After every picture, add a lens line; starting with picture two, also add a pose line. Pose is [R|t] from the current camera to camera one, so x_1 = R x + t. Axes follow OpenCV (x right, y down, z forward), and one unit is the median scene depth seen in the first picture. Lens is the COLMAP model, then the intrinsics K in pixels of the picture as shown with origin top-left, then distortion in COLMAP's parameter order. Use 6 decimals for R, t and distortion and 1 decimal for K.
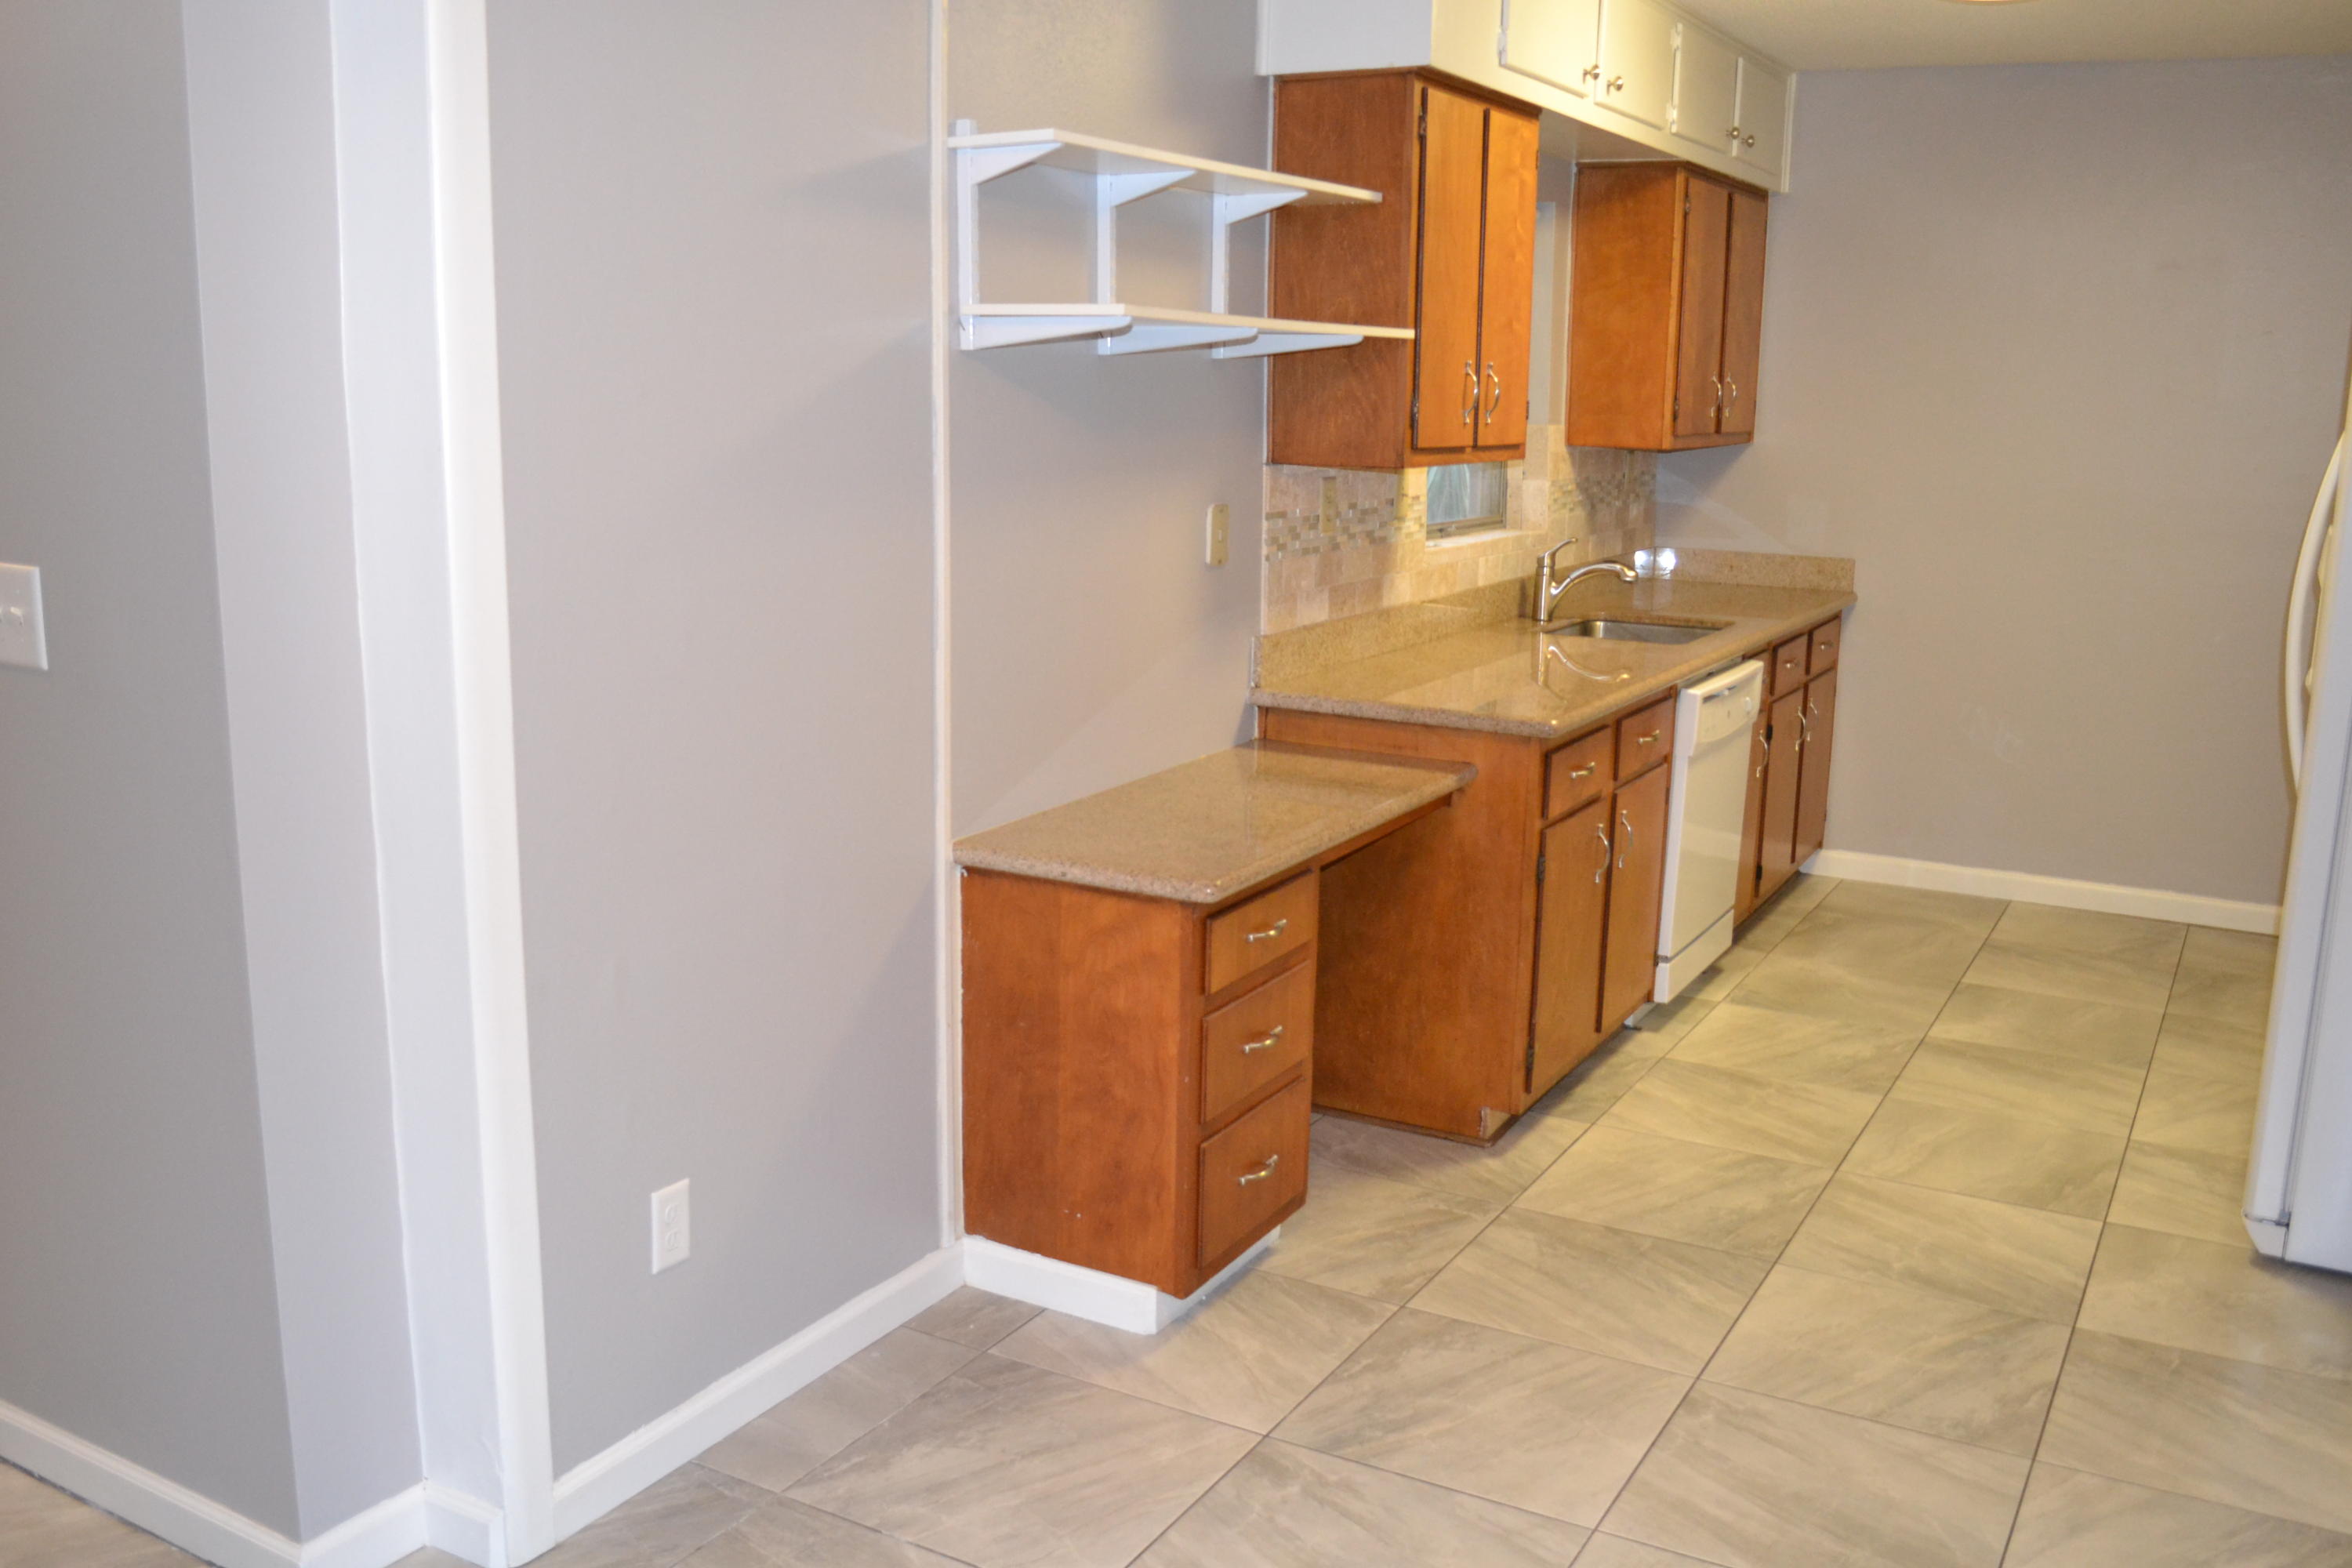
lens RADIAL K [[2046.3, 0, 1176.0], [0, 2046.3, 784.0], [0, 0, 1]] dist [-0.071062, 0.004013]
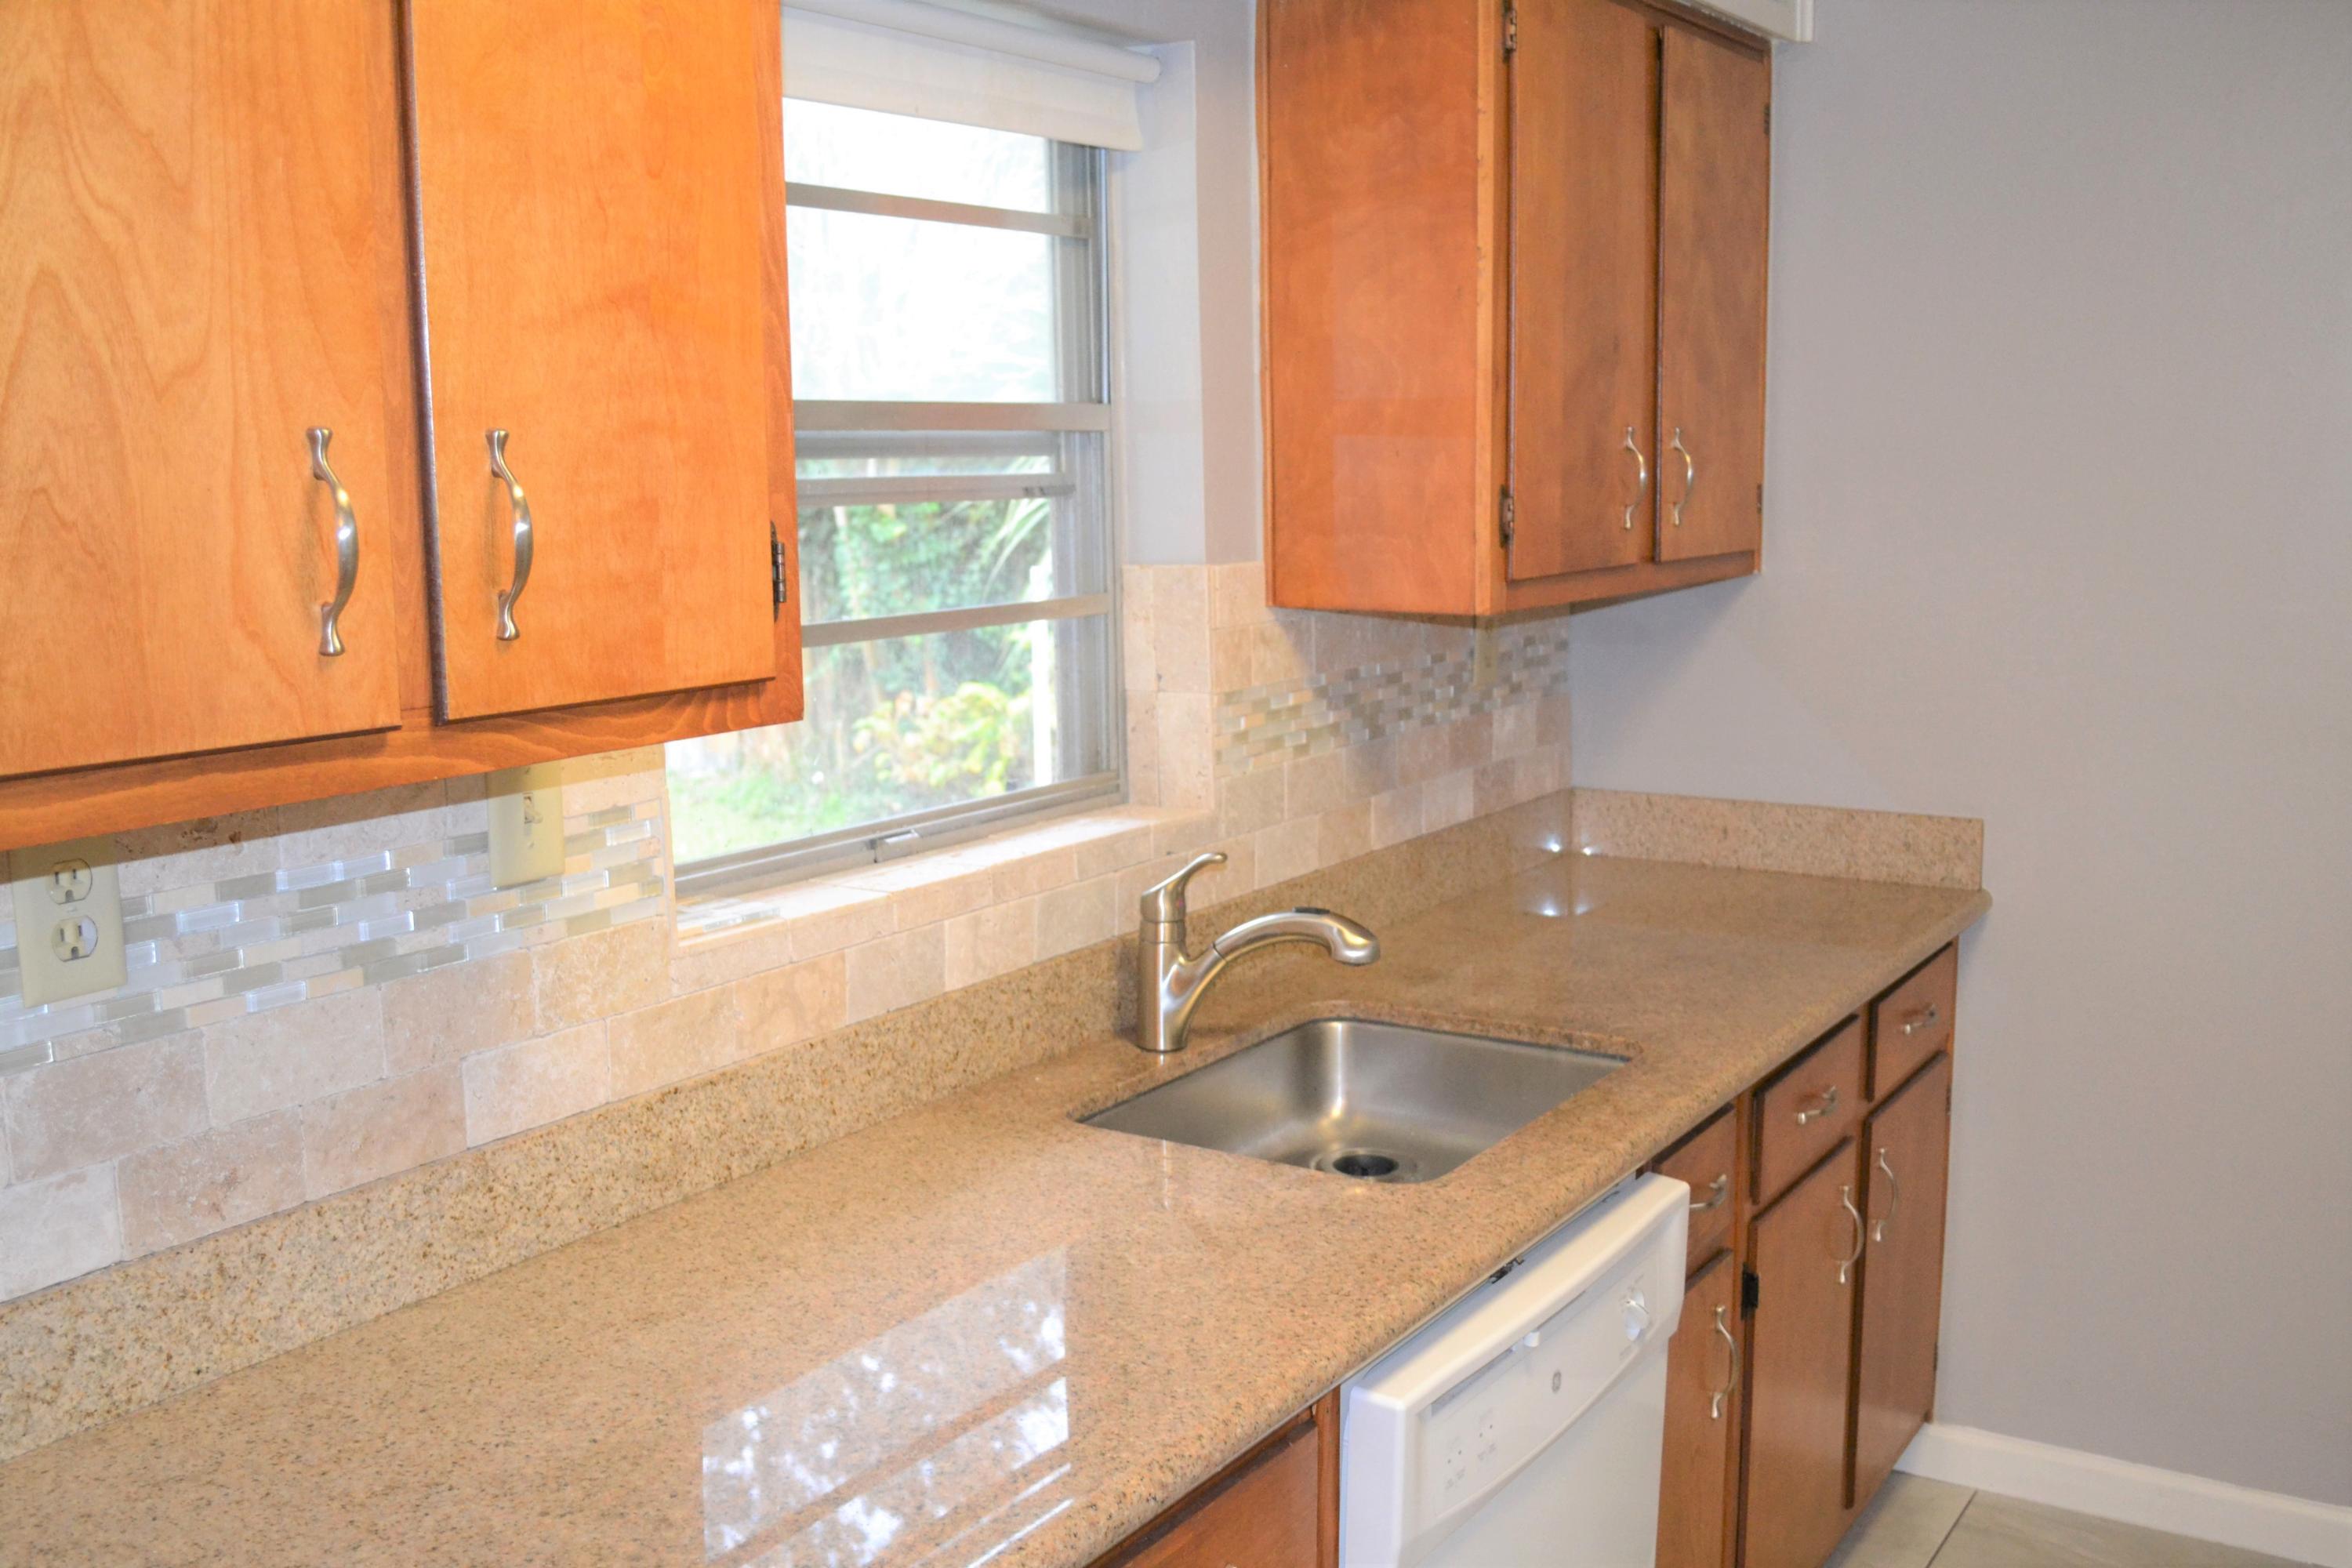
lens RADIAL K [[2271.8, 0, 1144.7], [0, 2271.8, 797.8], [0, 0, 1]] dist [-0.067123, -0.003772]
pose [[0.996880, -0.017622, -0.076936, 0.205190], [0.014085, 0.998830, -0.046266, -0.105848], [0.077662, 0.045038, 0.995962, 0.528819]]
